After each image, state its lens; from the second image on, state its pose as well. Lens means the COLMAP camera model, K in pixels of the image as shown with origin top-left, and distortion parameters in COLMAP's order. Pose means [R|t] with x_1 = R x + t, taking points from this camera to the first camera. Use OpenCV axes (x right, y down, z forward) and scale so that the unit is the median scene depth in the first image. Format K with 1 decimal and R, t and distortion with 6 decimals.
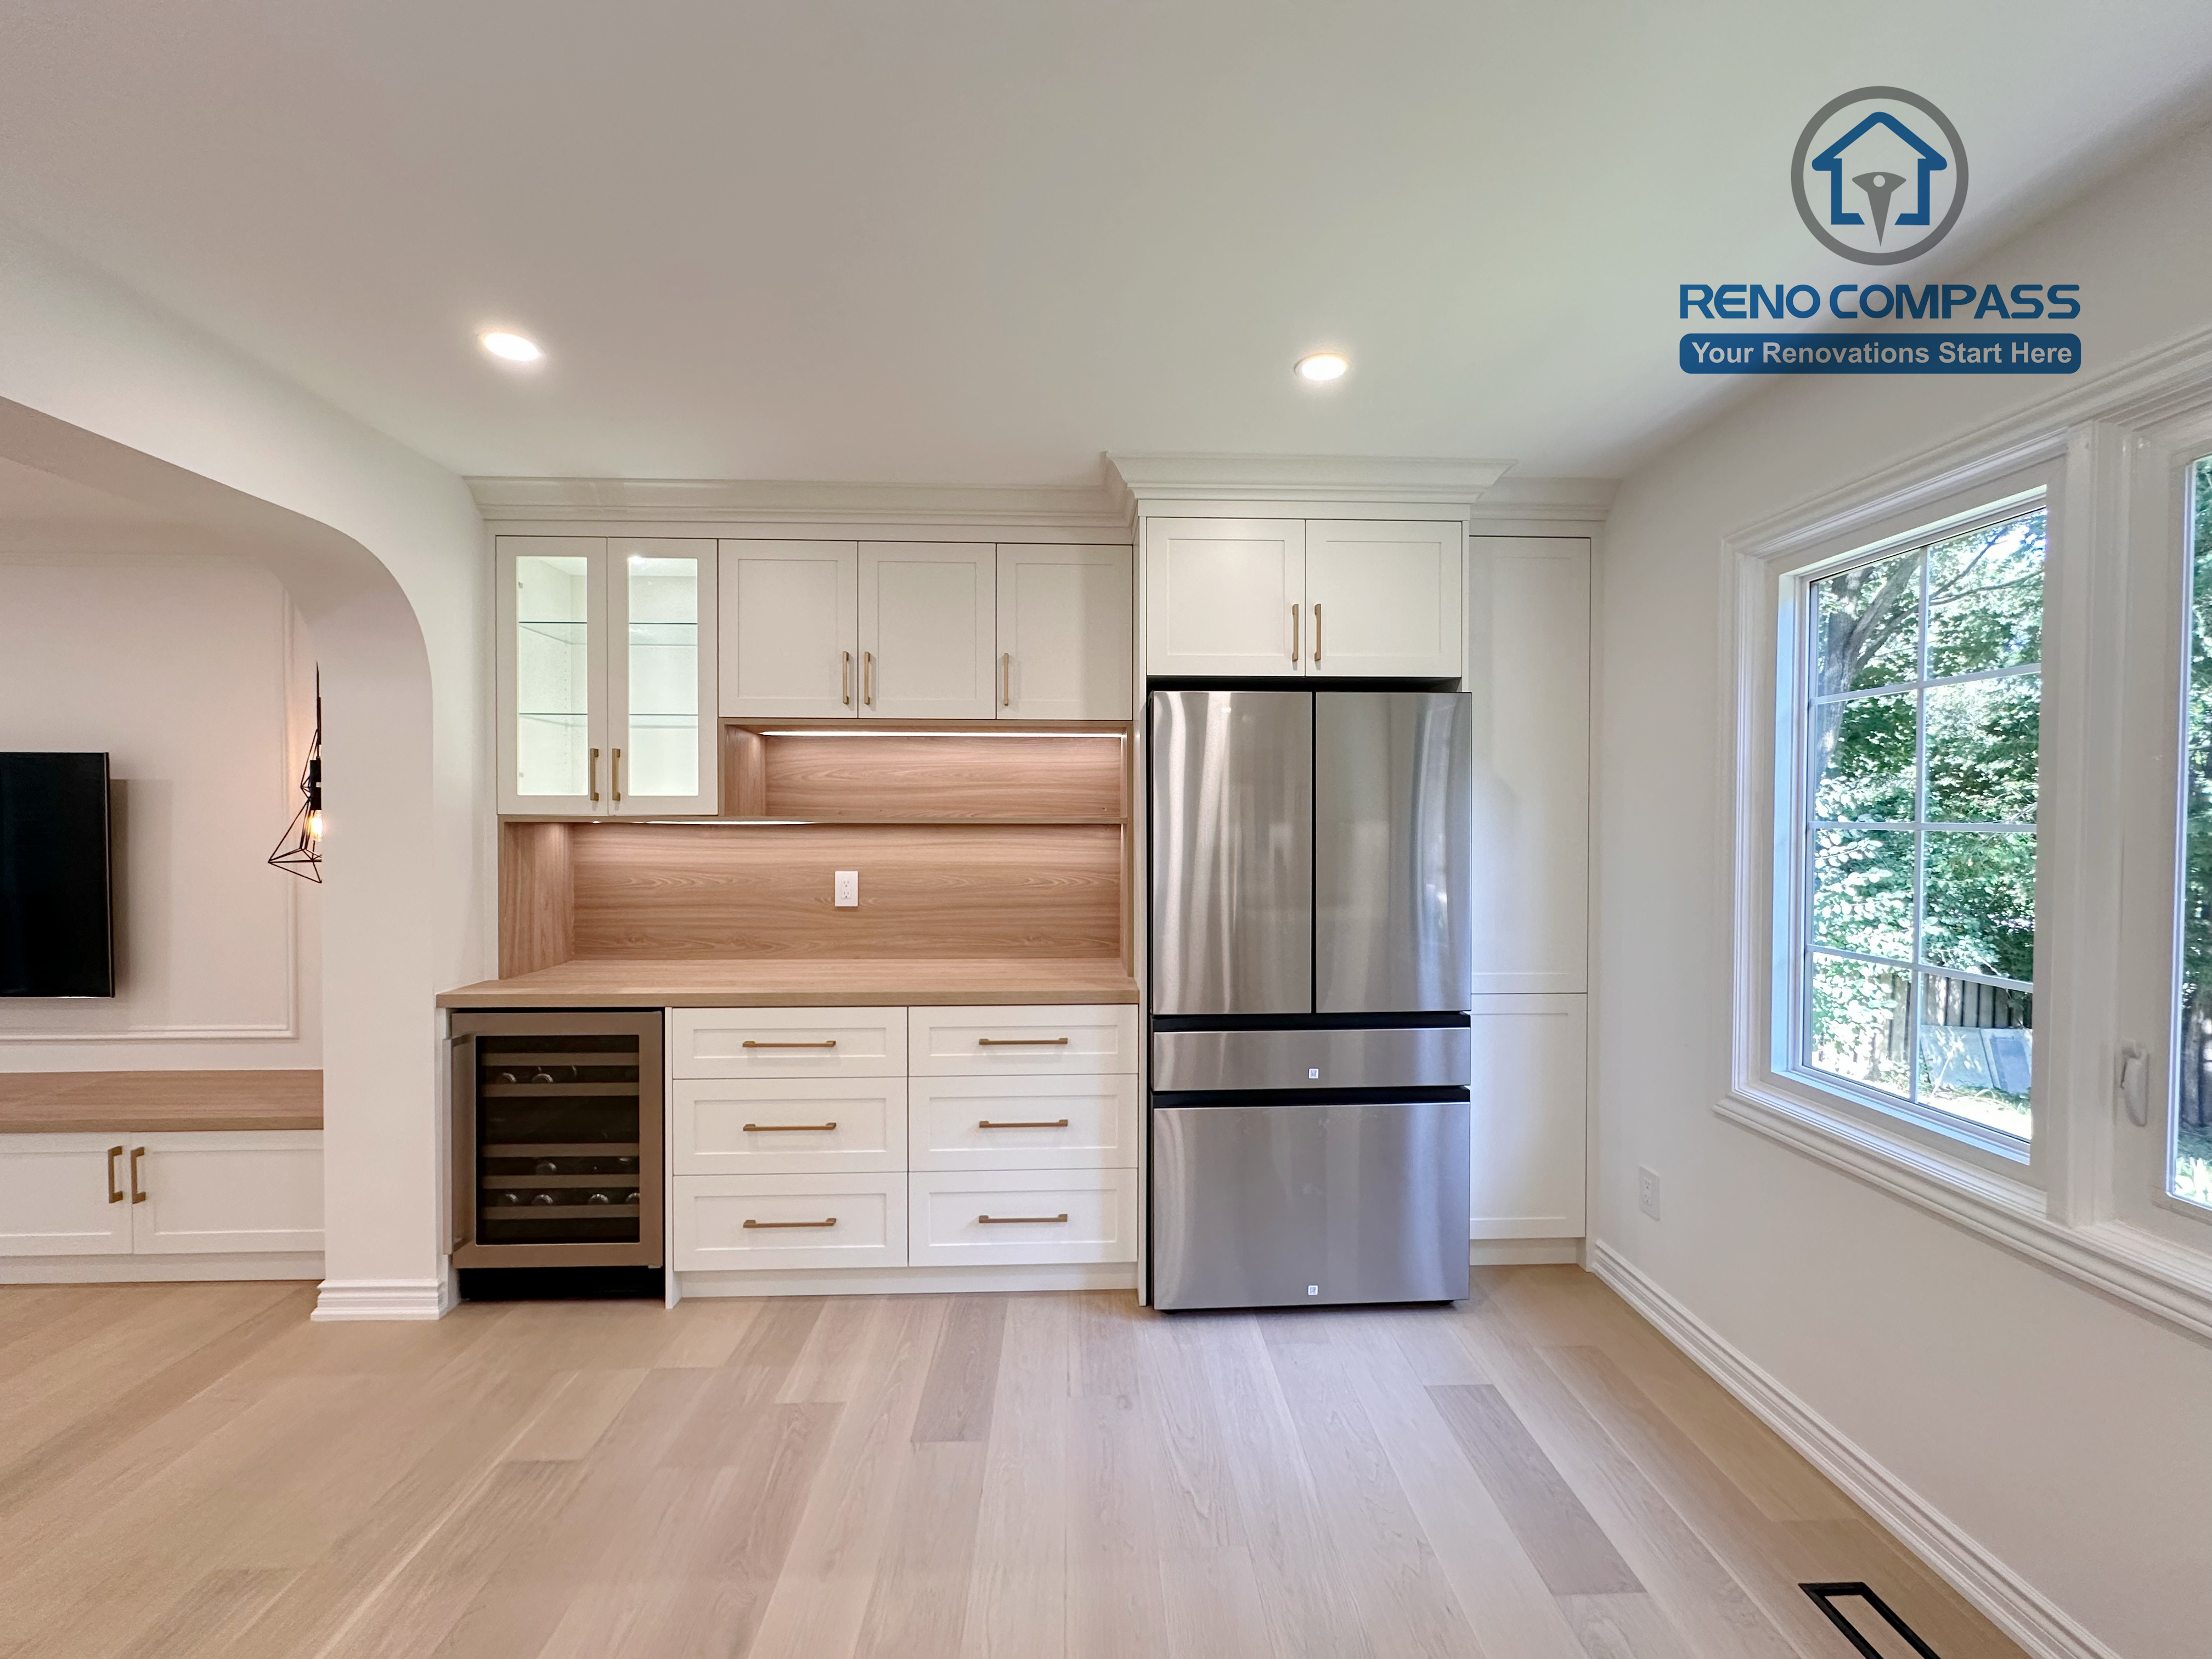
lens RADIAL K [[883.9, 0, 1106.0], [0, 883.9, 829.5], [0, 0, 1]] dist [-0.002269, 0.000050]
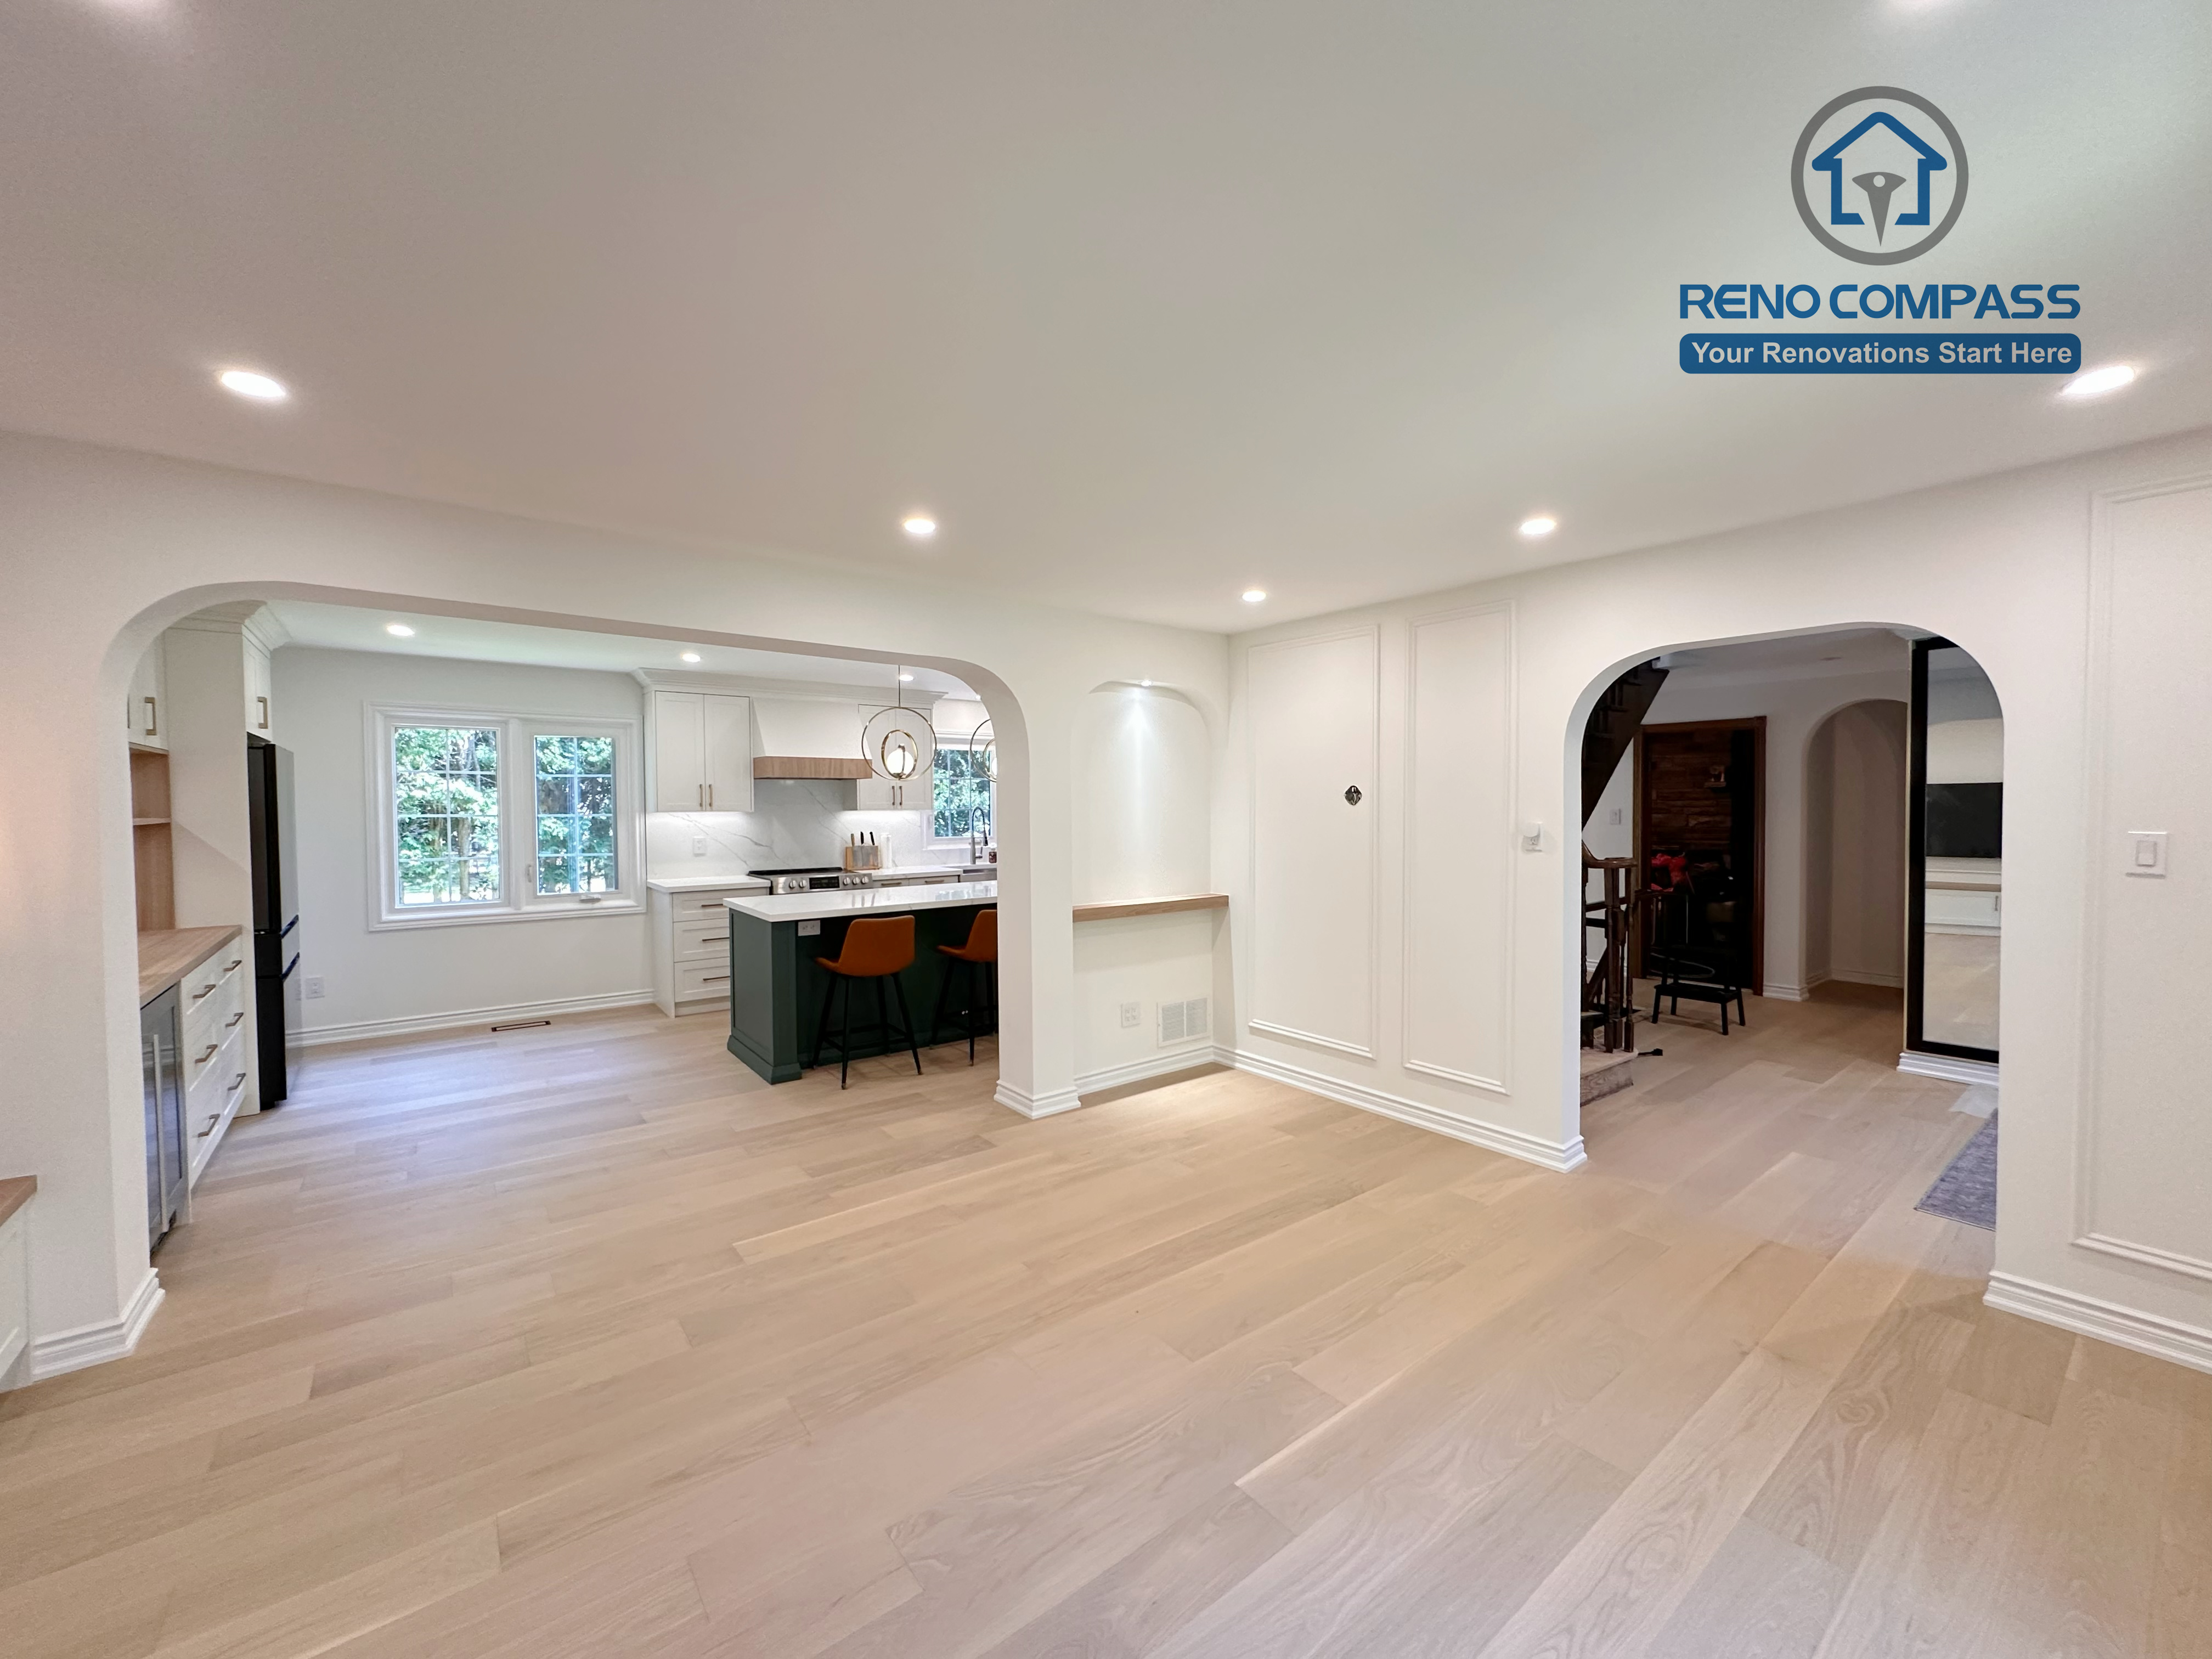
lens RADIAL K [[883.9, 0, 1106.0], [0, 883.9, 829.5], [0, 0, 1]] dist [-0.002269, 0.000050]
pose [[-0.580705, -0.026927, 0.813668, -2.070483], [0.011701, 0.999074, 0.041413, -0.038049], [-0.814030, 0.033569, -0.579852, 0.610011]]
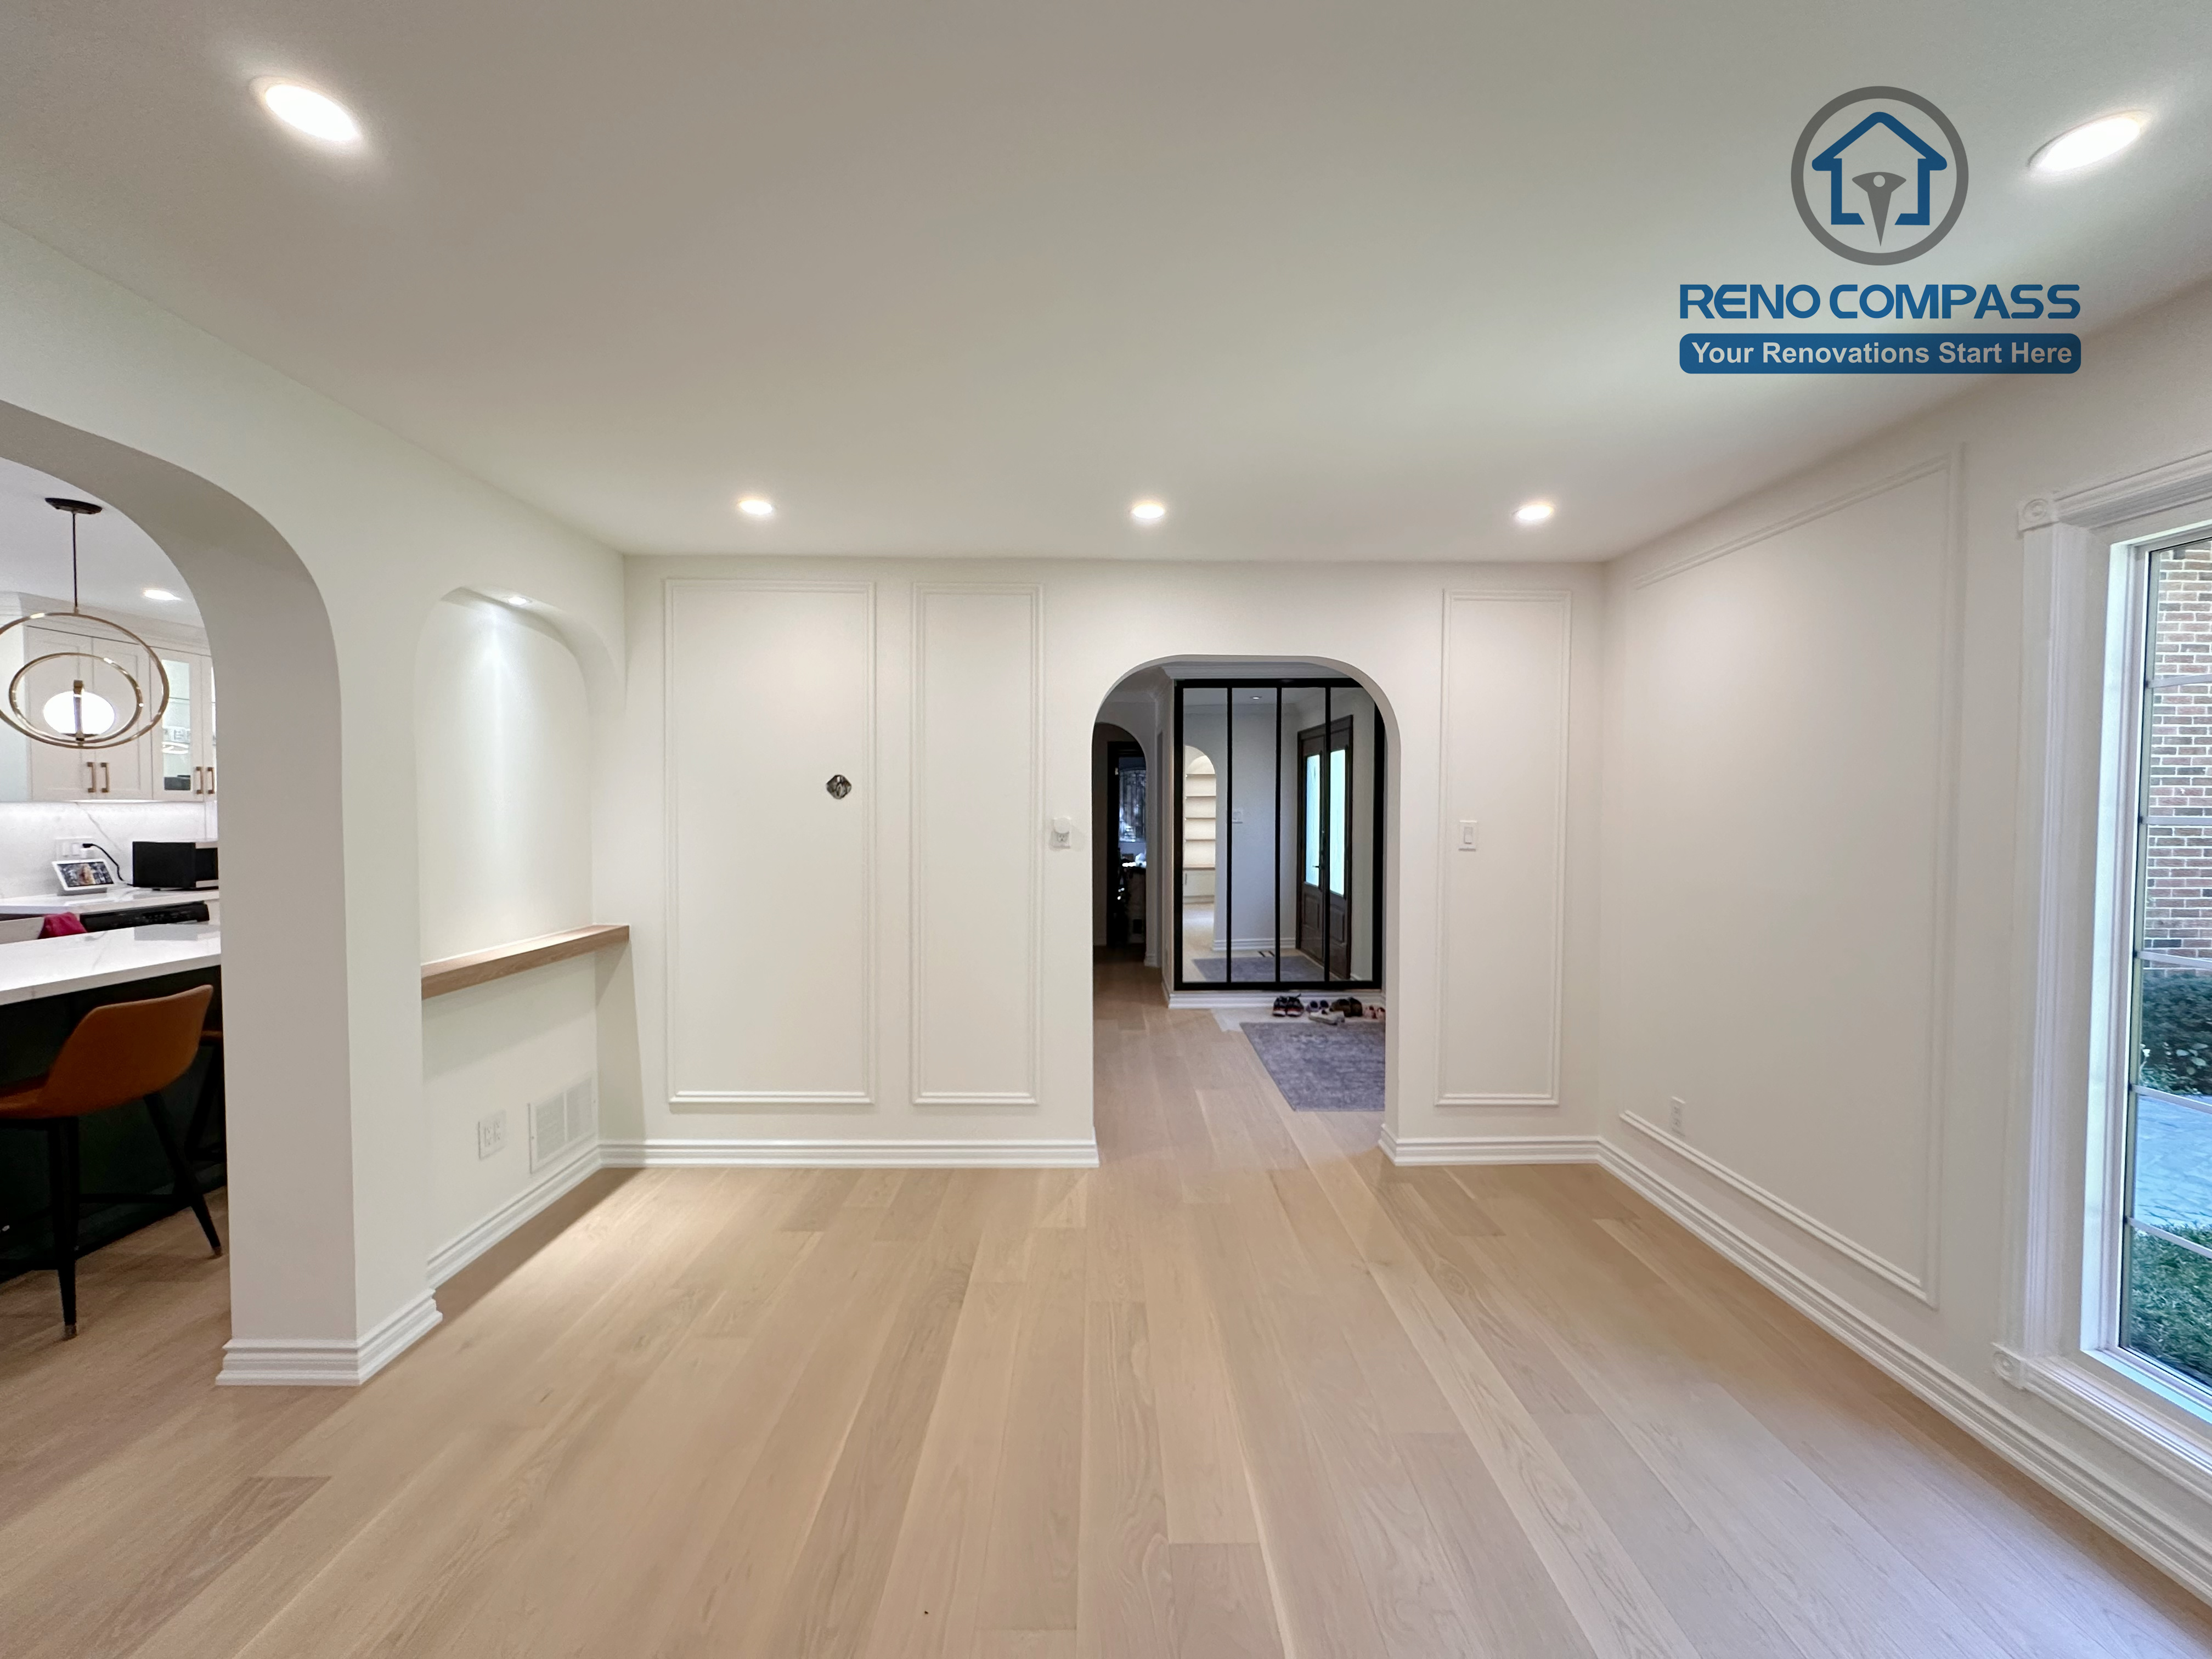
lens RADIAL K [[883.9, 0, 1106.0], [0, 883.9, 829.5], [0, 0, 1]] dist [-0.002269, 0.000050]
pose [[-0.999525, -0.012596, 0.028136, -1.464584], [-0.011455, 0.999120, 0.040344, -0.022672], [-0.028620, 0.040002, -0.998790, 0.607489]]
